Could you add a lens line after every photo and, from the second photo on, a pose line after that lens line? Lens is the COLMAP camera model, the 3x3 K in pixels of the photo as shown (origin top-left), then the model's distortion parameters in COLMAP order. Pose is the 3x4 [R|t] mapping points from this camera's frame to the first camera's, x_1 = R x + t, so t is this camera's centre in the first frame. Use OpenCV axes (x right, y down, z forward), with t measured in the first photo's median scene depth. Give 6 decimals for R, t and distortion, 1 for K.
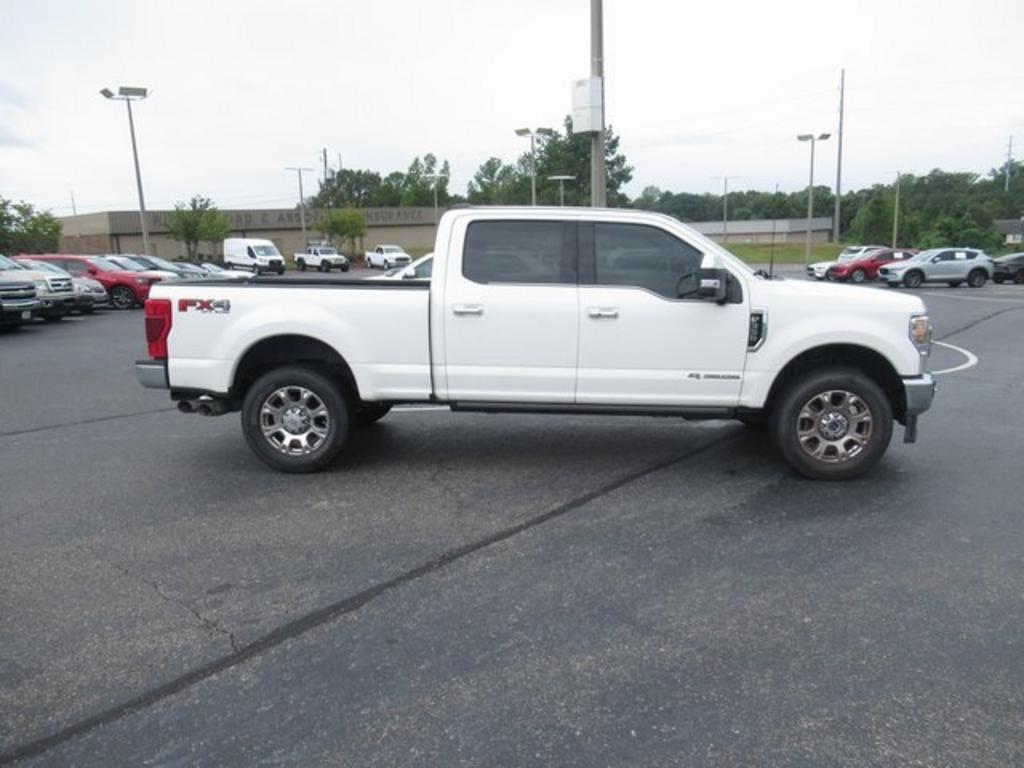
lens RADIAL K [[761.0, 0, 508.9], [0, 761.0, 383.8], [0, 0, 1]] dist [-0.004516, -0.001372]
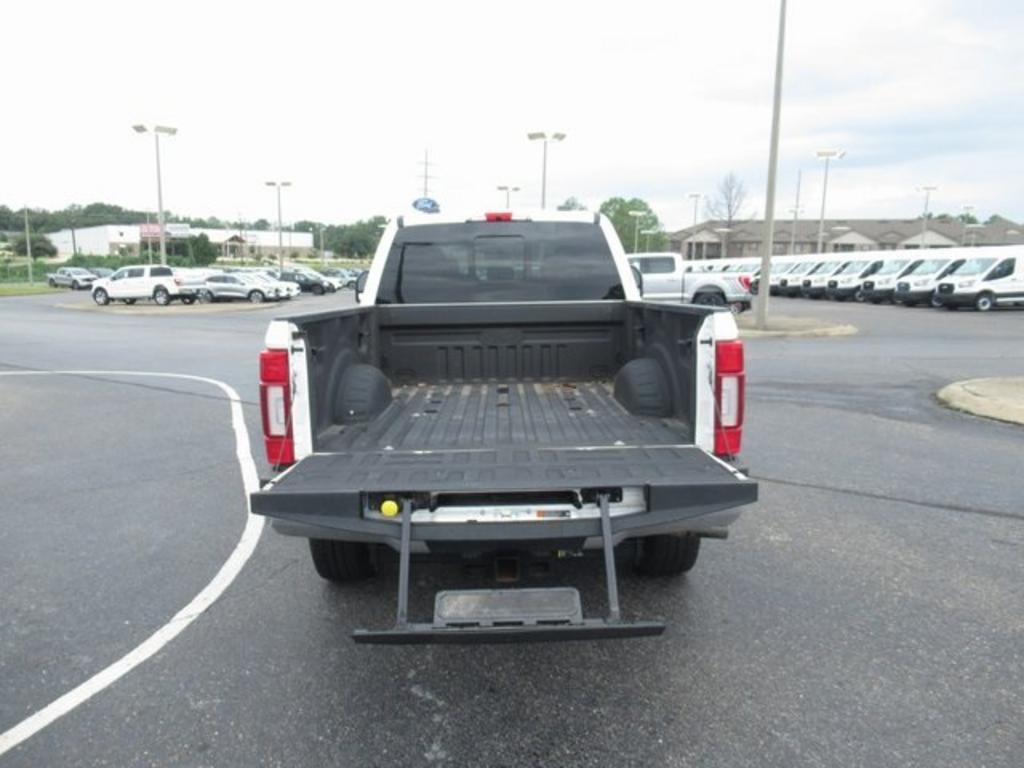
lens RADIAL K [[761.0, 0, 508.9], [0, 761.0, 383.8], [0, 0, 1]] dist [-0.004516, -0.001372]
pose [[-0.075172, -0.136320, 0.987809, -0.963001], [0.182364, 0.972025, 0.148020, -0.184304], [-0.980353, 0.191268, -0.048210, 1.176913]]
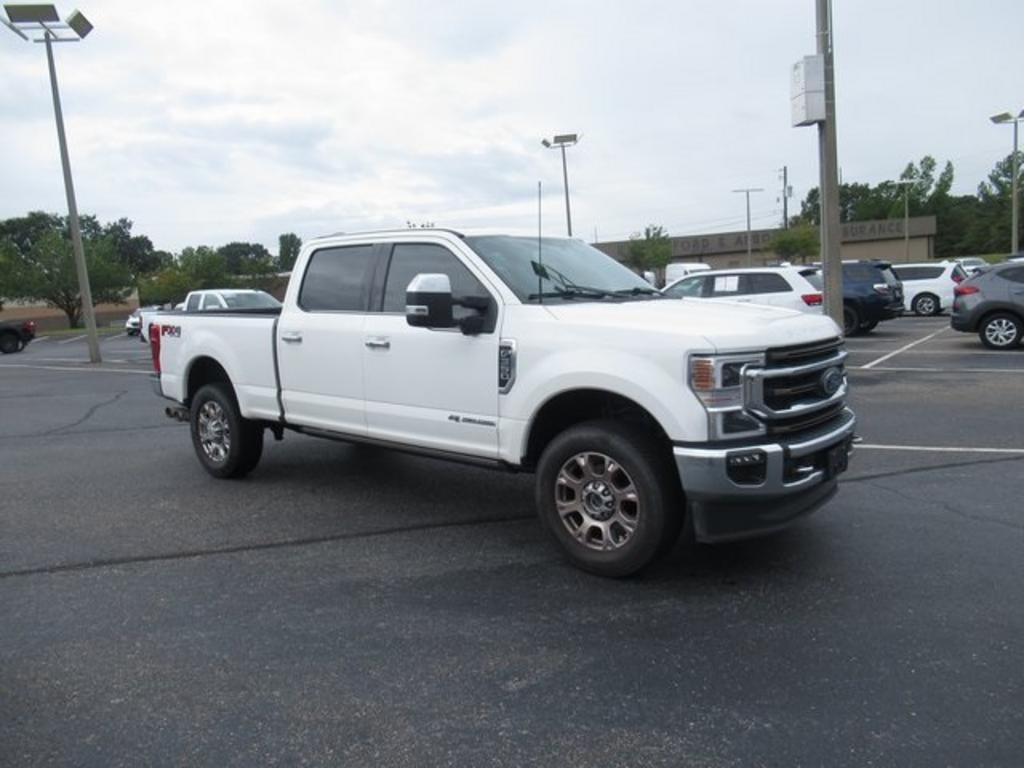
lens RADIAL K [[753.2, 0, 510.3], [0, 753.2, 395.5], [0, 0, 1]] dist [0.003491, -0.003778]
pose [[0.803407, 0.058160, -0.592582, 0.754311], [-0.065388, 0.997817, 0.009282, -0.045466], [0.591829, 0.031291, 0.805456, 0.344687]]
